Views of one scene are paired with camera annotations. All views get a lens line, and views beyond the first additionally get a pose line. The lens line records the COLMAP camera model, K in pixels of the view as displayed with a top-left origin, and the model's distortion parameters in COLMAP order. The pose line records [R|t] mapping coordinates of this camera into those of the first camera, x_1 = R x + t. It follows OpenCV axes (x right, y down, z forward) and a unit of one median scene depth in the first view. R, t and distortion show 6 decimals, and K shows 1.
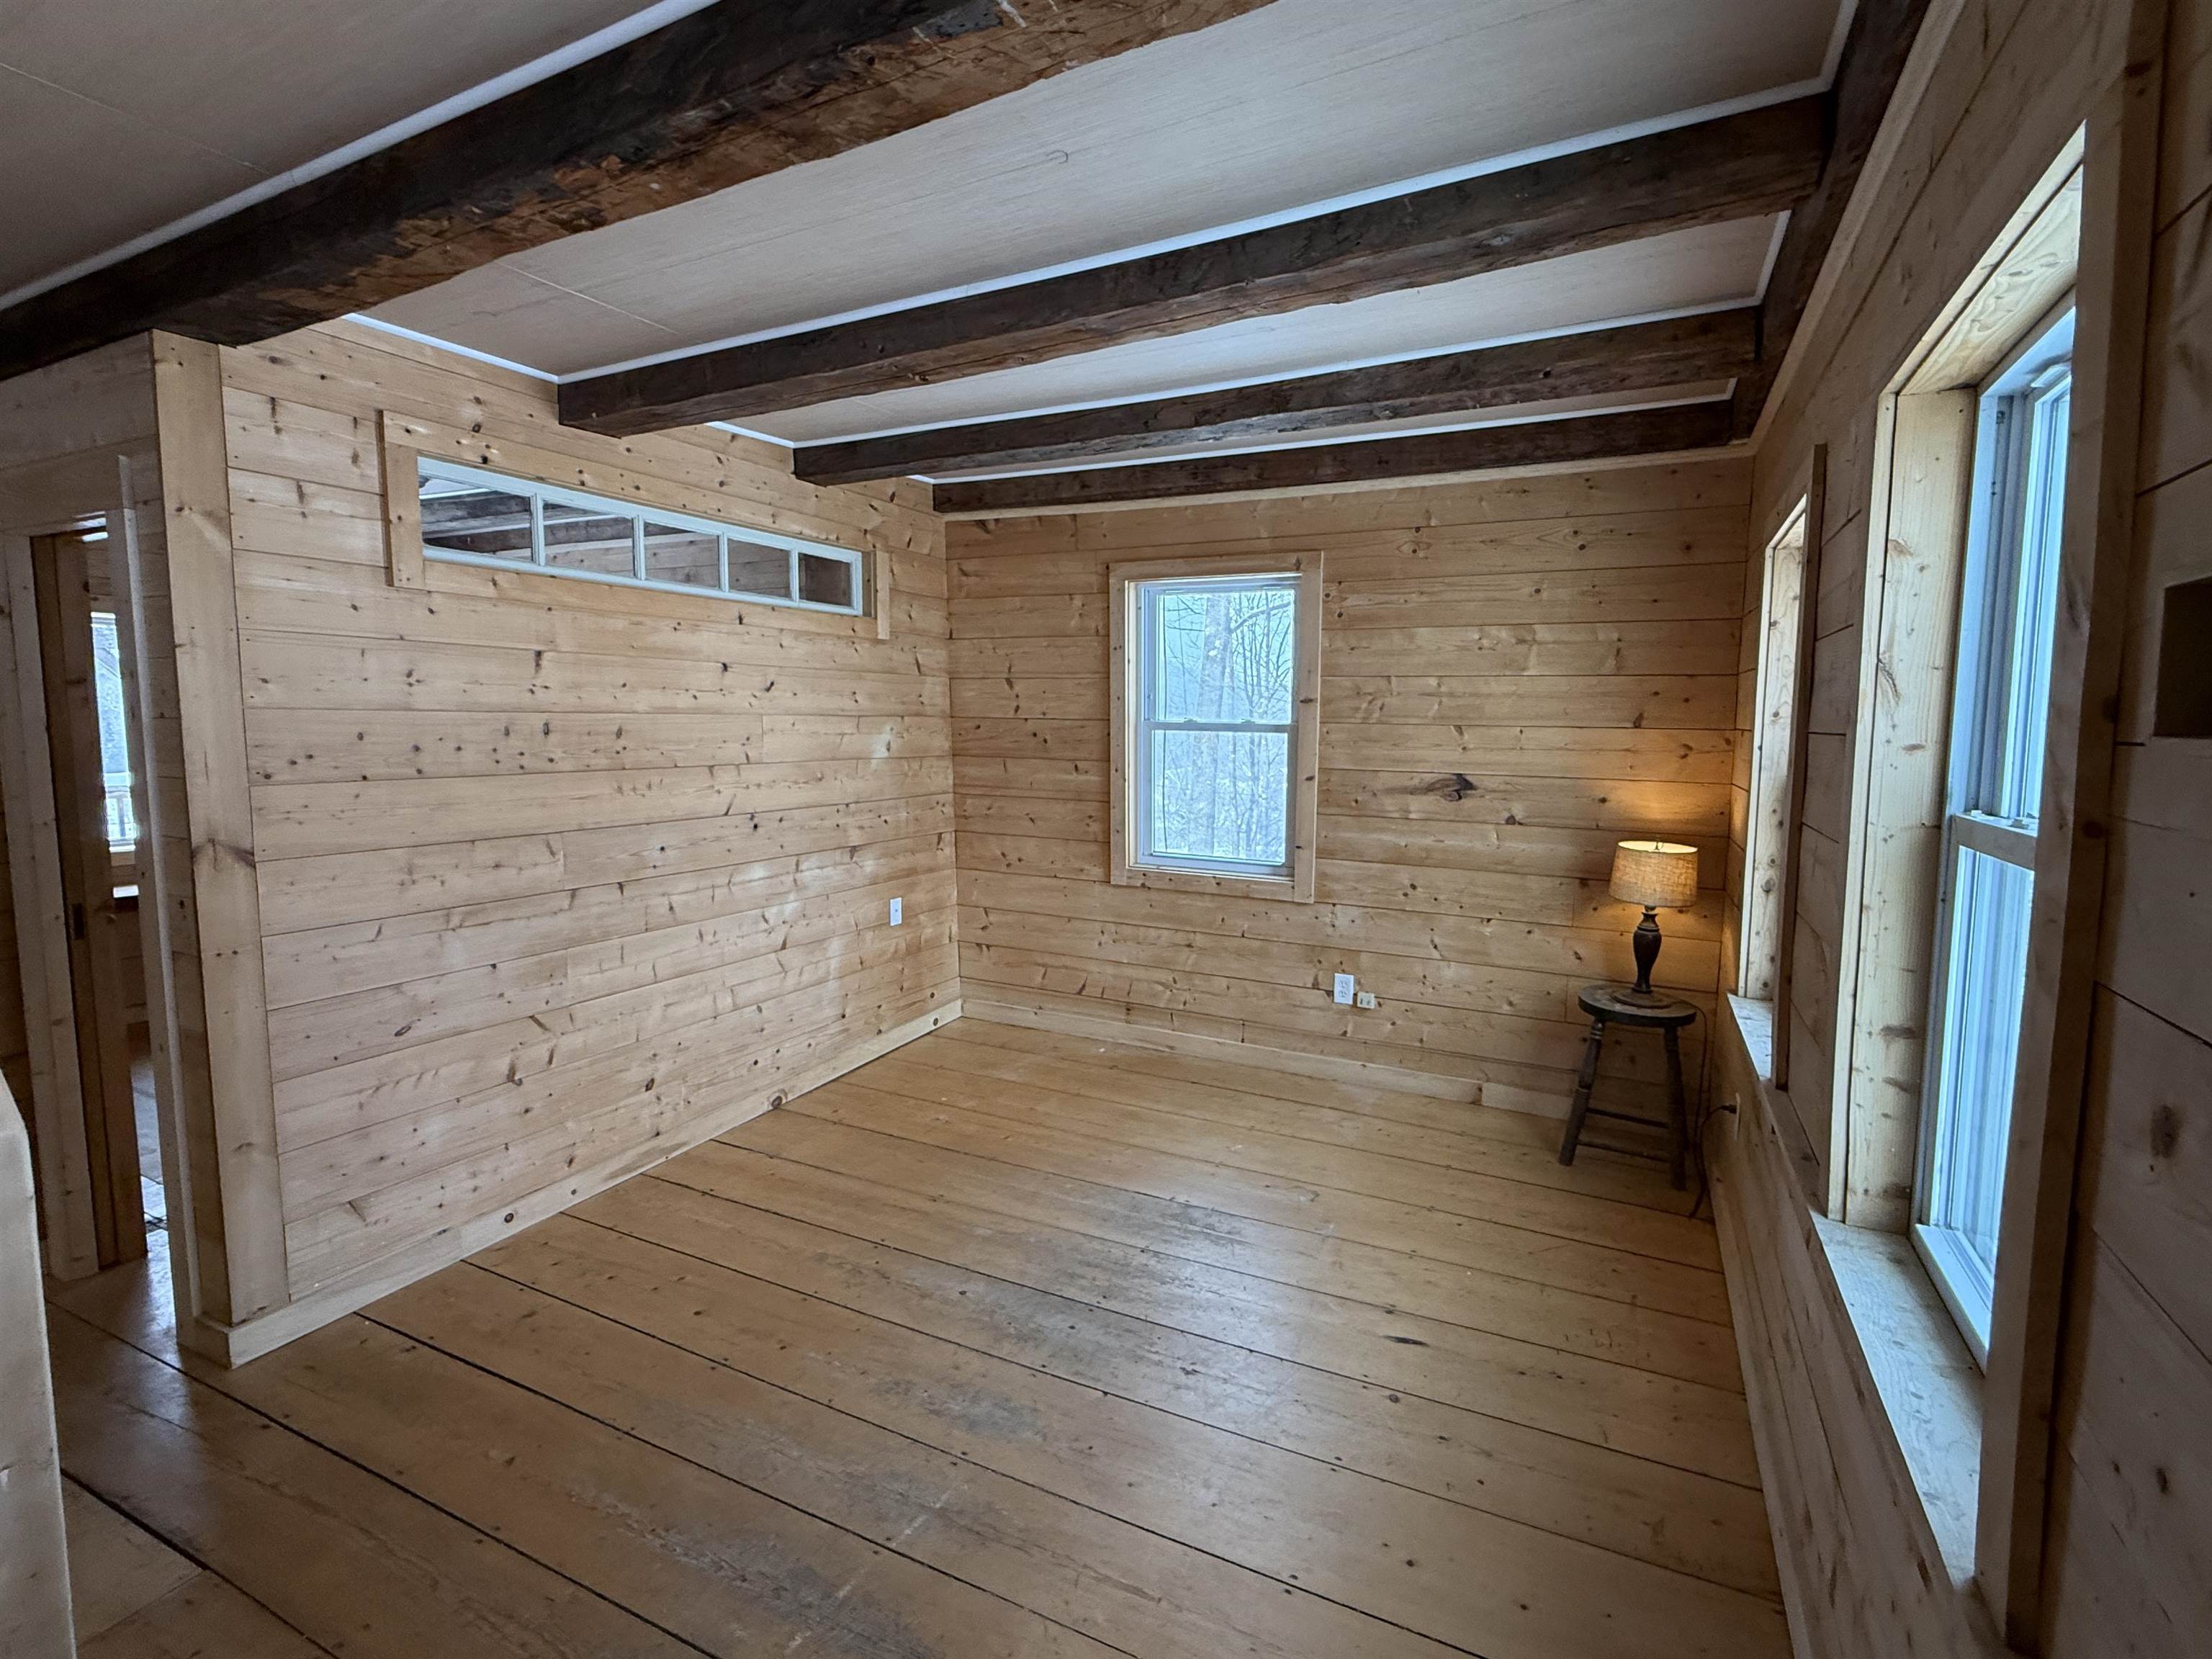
lens RADIAL K [[1020.6, 0, 1110.2], [0, 1020.6, 823.4], [0, 0, 1]] dist [0.003972, -0.000722]
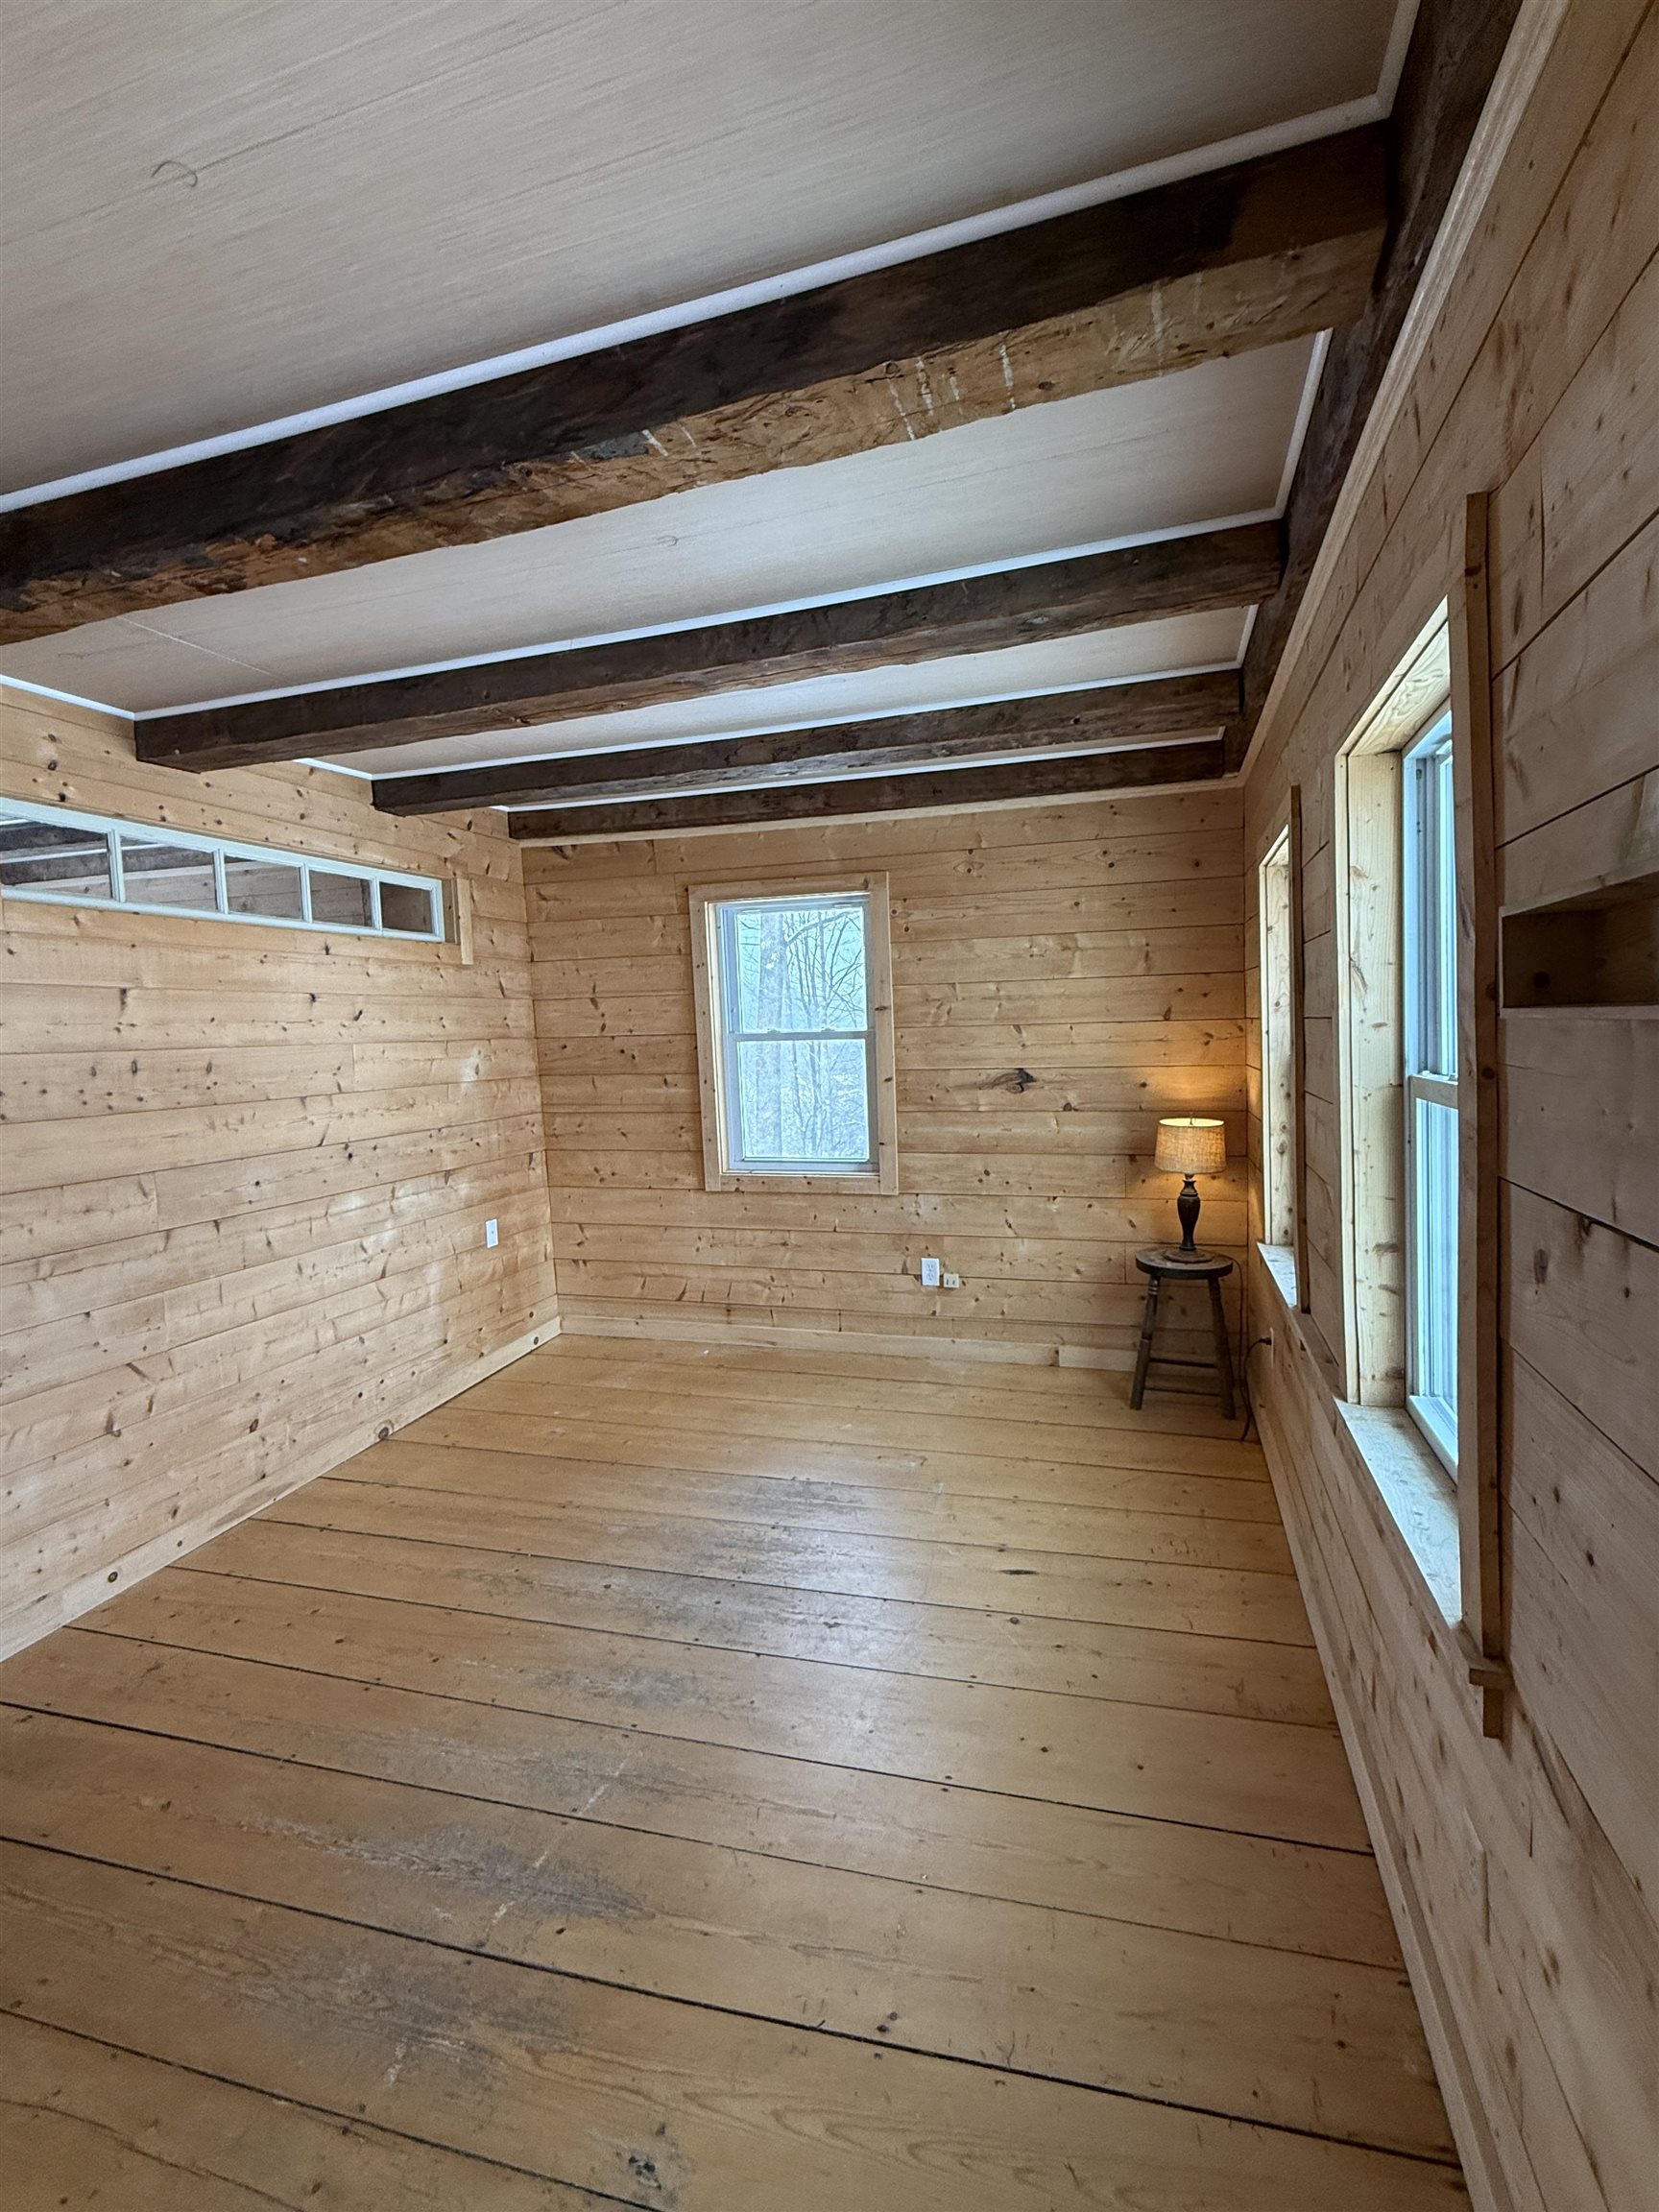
lens RADIAL K [[1020.6, 0, 836.1], [0, 1020.6, 1097.9], [0, 0, 1]] dist [0.003972, -0.000722]
pose [[0.984313, -0.054367, 0.167845, -0.064456], [0.060450, 0.997679, -0.031345, 0.009508], [-0.165751, 0.040999, 0.985315, -0.088899]]
